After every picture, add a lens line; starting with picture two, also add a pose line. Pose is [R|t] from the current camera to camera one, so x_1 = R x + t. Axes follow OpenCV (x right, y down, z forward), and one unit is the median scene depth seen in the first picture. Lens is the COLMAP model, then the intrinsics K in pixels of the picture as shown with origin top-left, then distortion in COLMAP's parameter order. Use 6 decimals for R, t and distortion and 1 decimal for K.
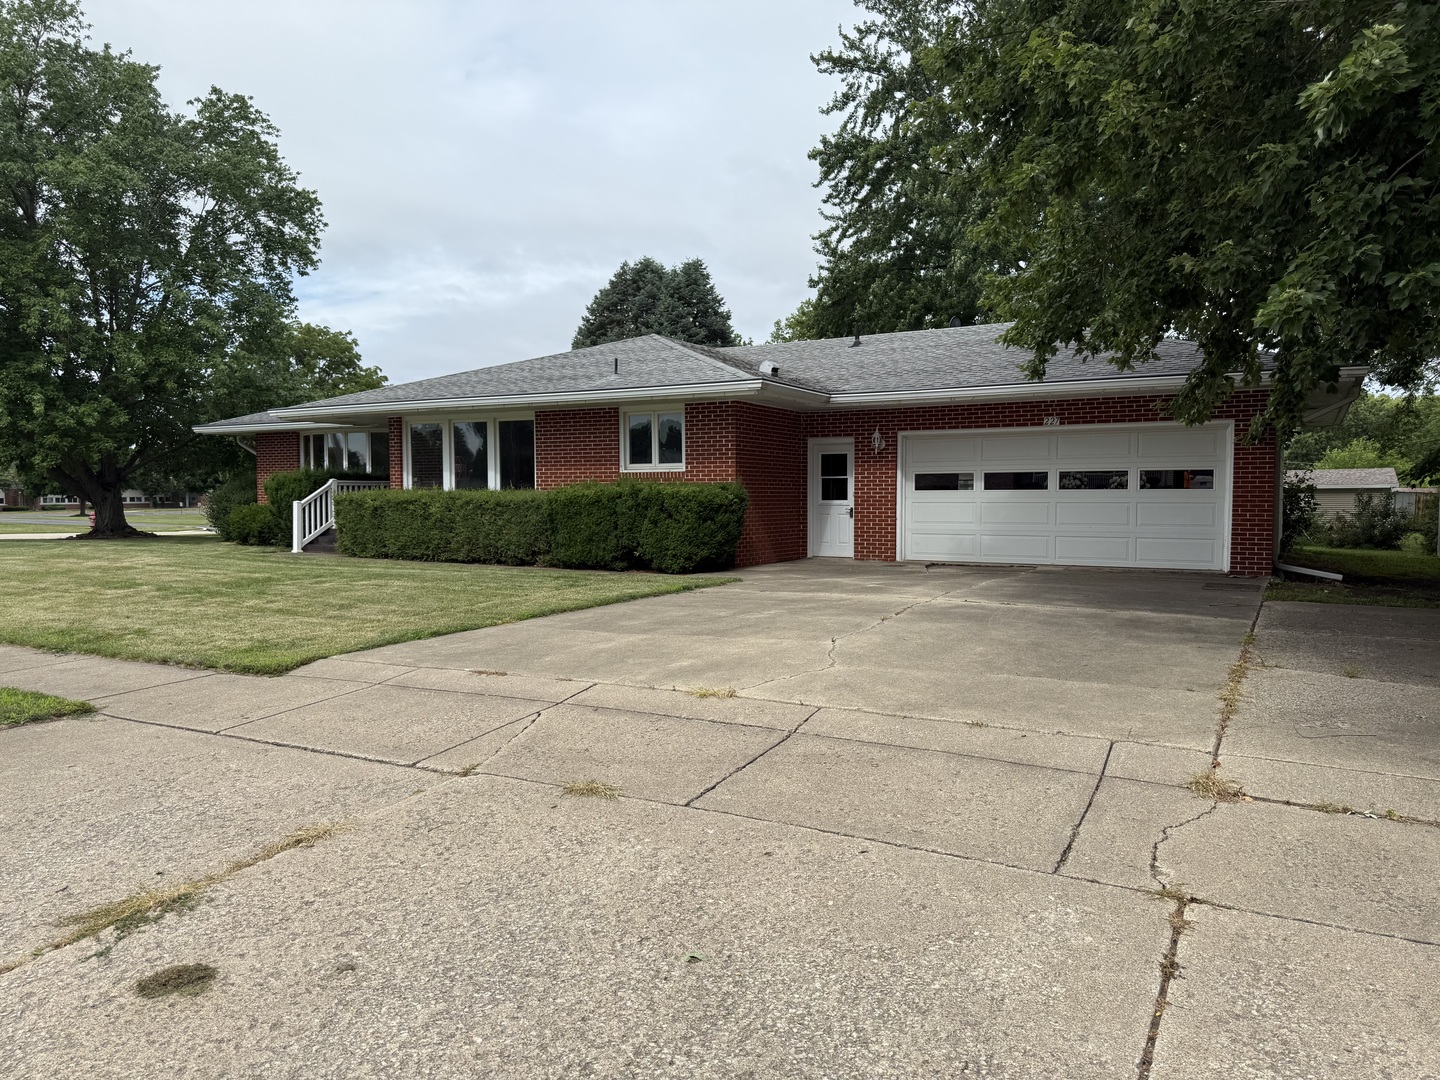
lens RADIAL K [[996.7, 0, 725.6], [0, 996.7, 541.3], [0, 0, 1]] dist [0.033124, -0.000348]
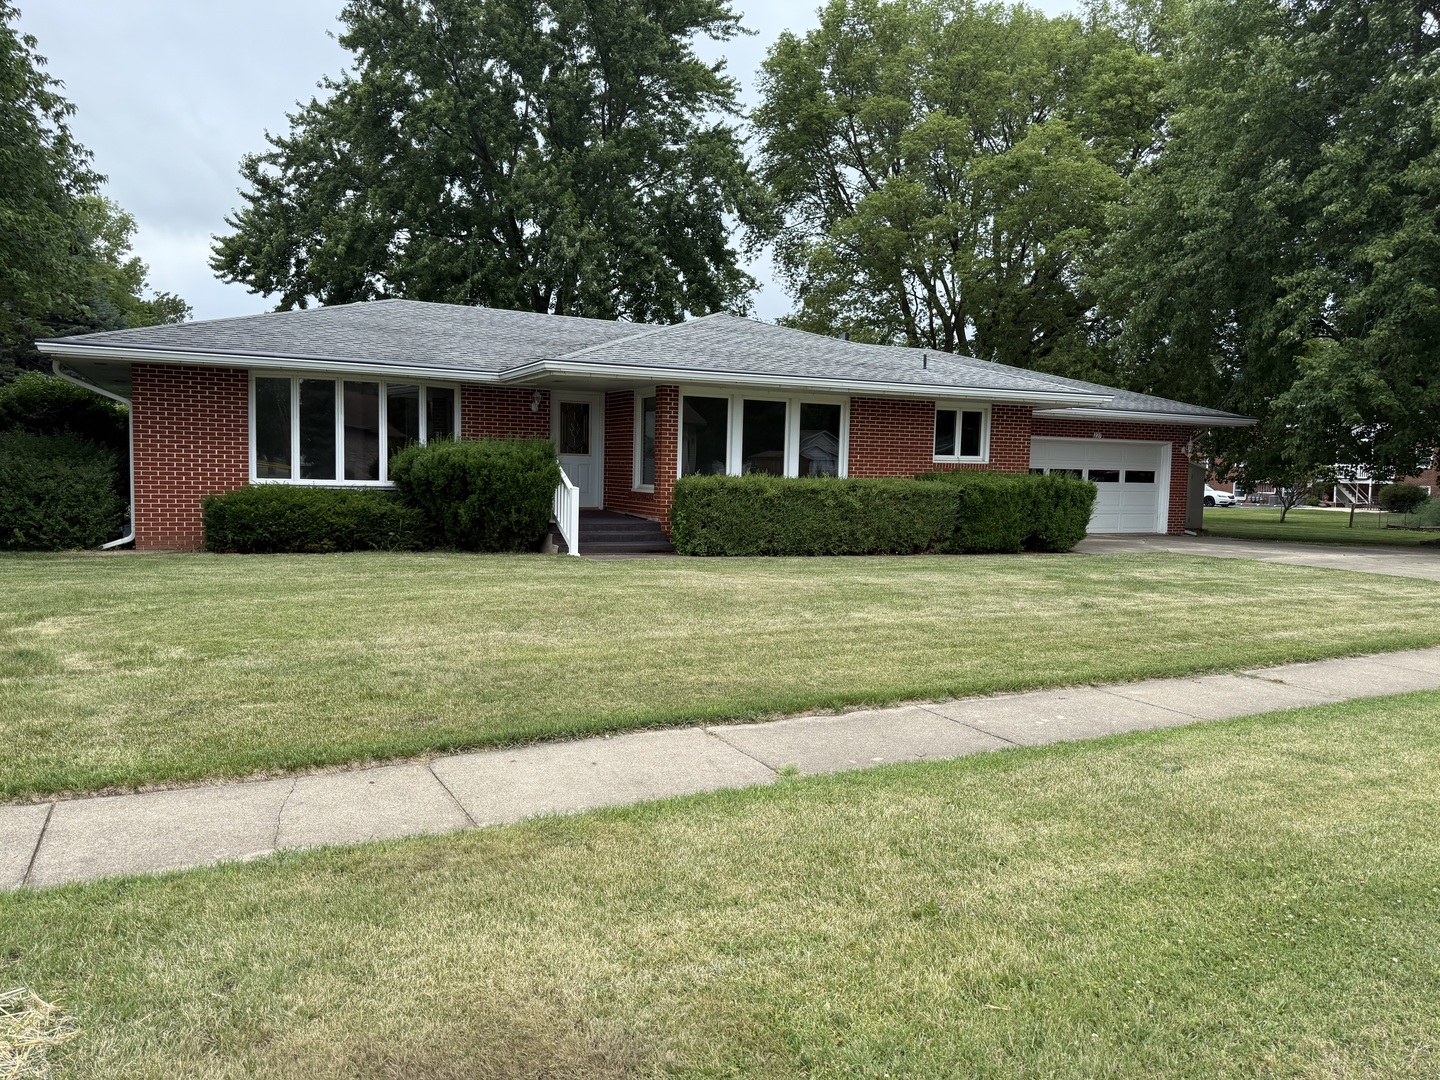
lens RADIAL K [[1019.9, 0, 706.8], [0, 1019.9, 532.2], [0, 0, 1]] dist [0.068381, -0.096401]
pose [[0.566866, -0.034278, 0.823096, -1.171833], [0.019876, 0.999412, 0.027932, -0.030709], [-0.823570, 0.000526, 0.567214, 0.591151]]
